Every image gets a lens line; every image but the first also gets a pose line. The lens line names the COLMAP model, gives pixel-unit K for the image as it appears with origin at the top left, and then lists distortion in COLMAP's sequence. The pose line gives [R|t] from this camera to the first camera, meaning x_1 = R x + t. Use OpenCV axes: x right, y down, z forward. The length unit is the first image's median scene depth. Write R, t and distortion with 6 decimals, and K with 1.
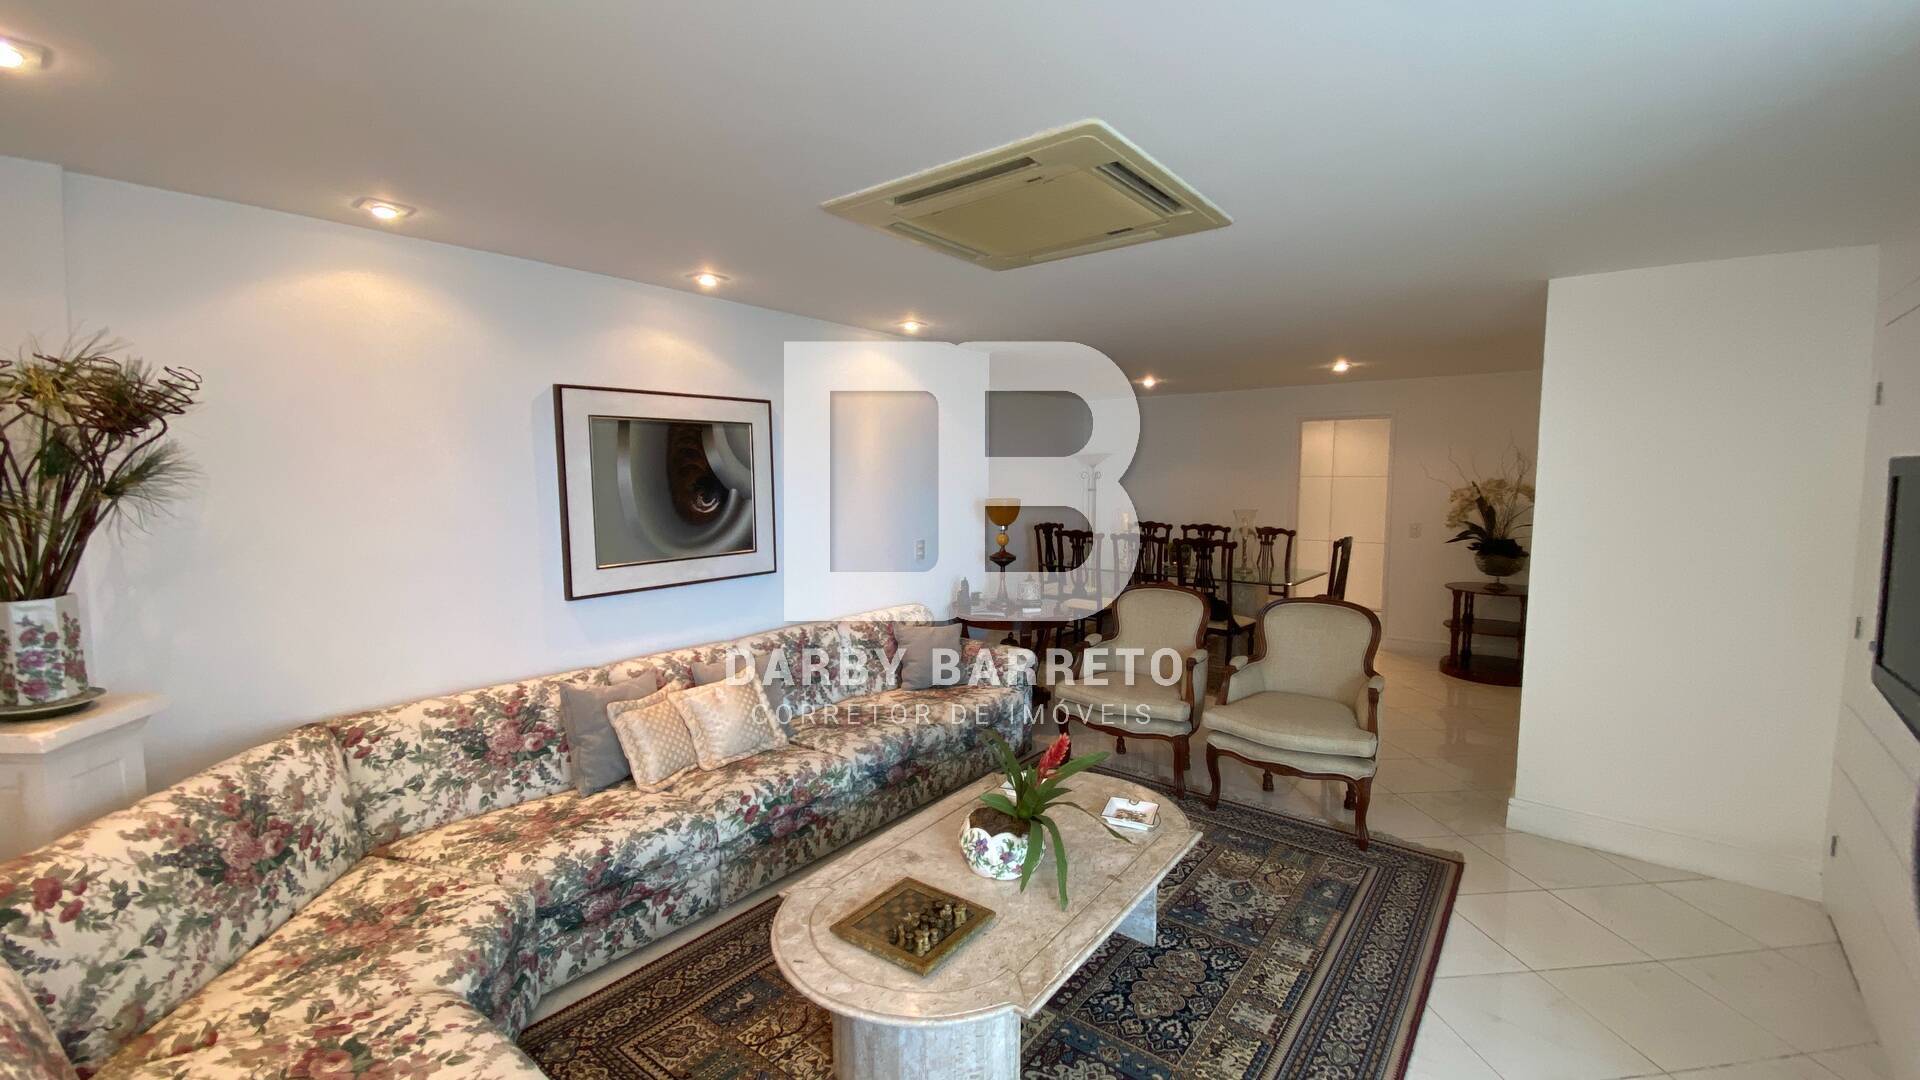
lens RADIAL K [[784.2, 0, 953.5], [0, 784.2, 533.0], [0, 0, 1]] dist [0.028339, -0.026383]
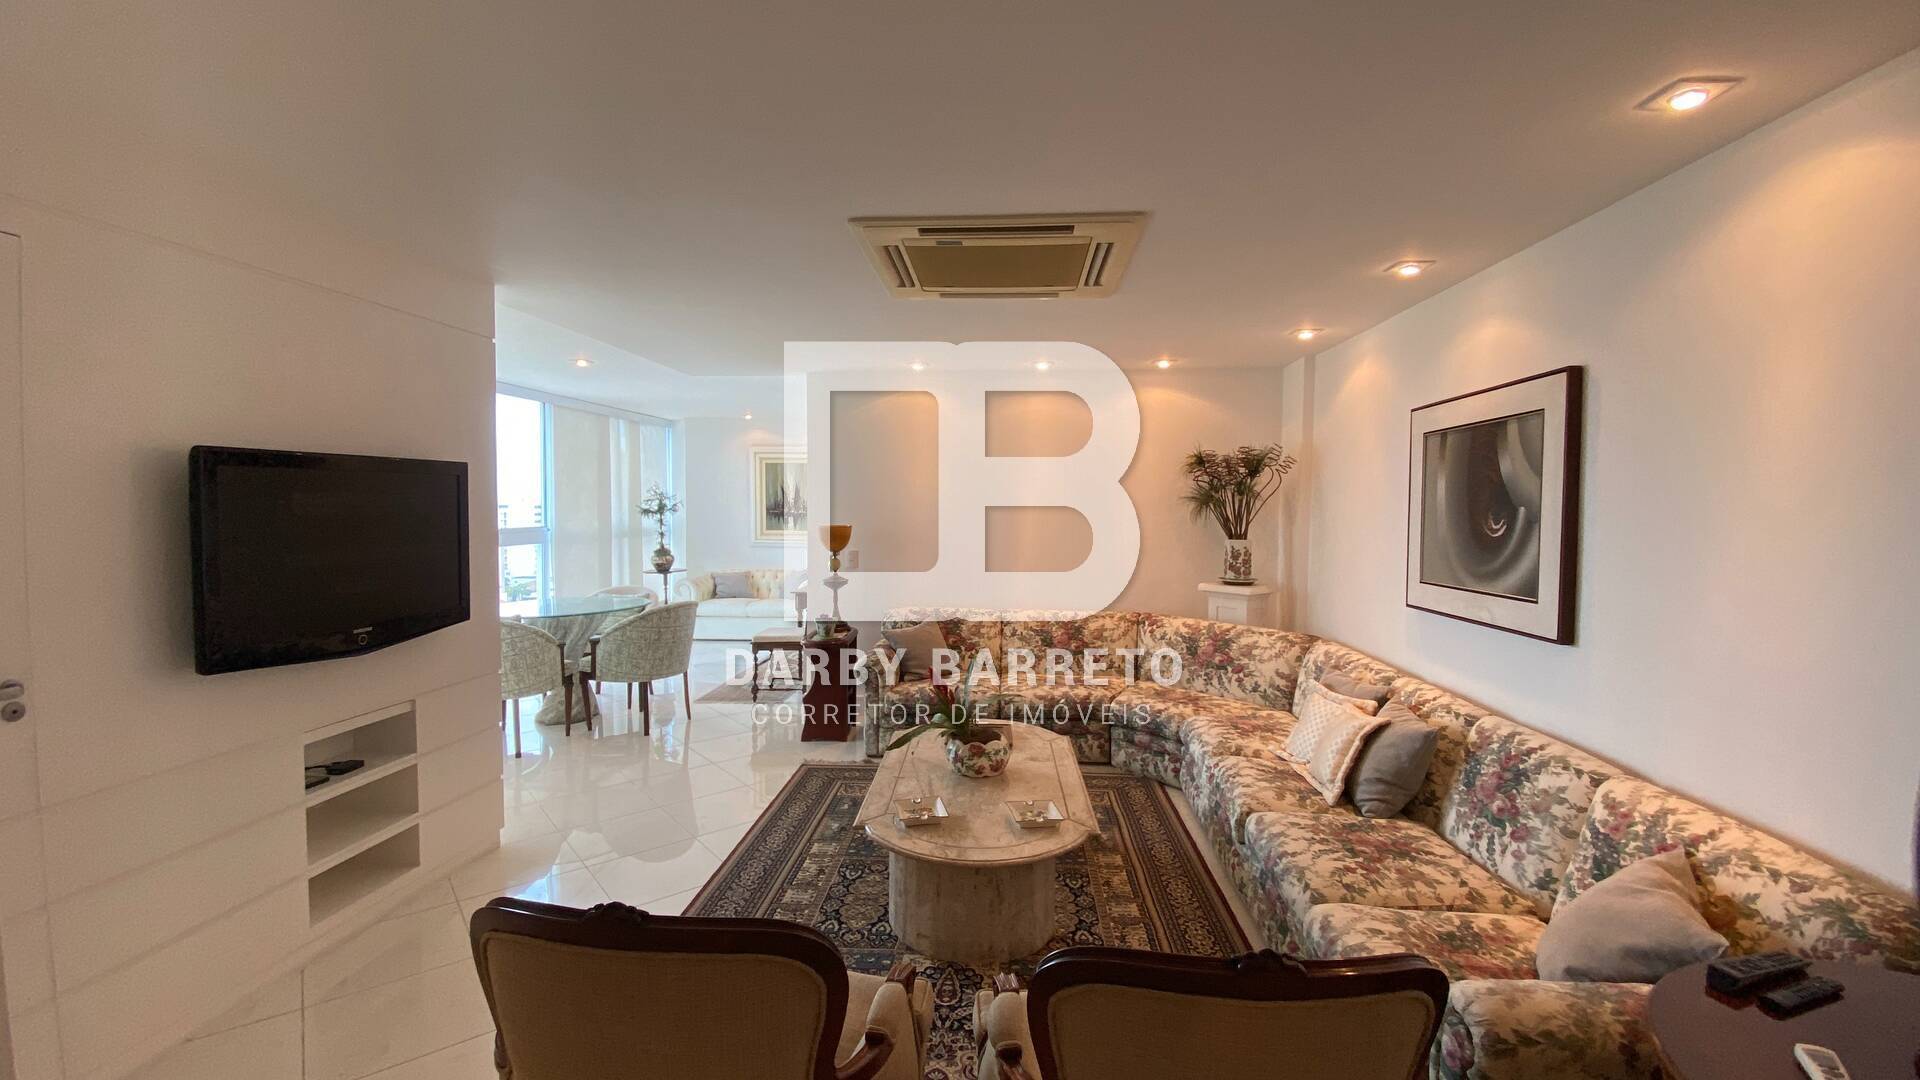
lens RADIAL K [[784.2, 0, 953.5], [0, 784.2, 533.0], [0, 0, 1]] dist [0.028339, -0.026383]
pose [[-0.829240, 0.012771, -0.558747, 0.768089], [-0.054153, 0.993199, 0.103071, -0.111876], [0.556263, 0.115728, -0.822908, 1.855902]]
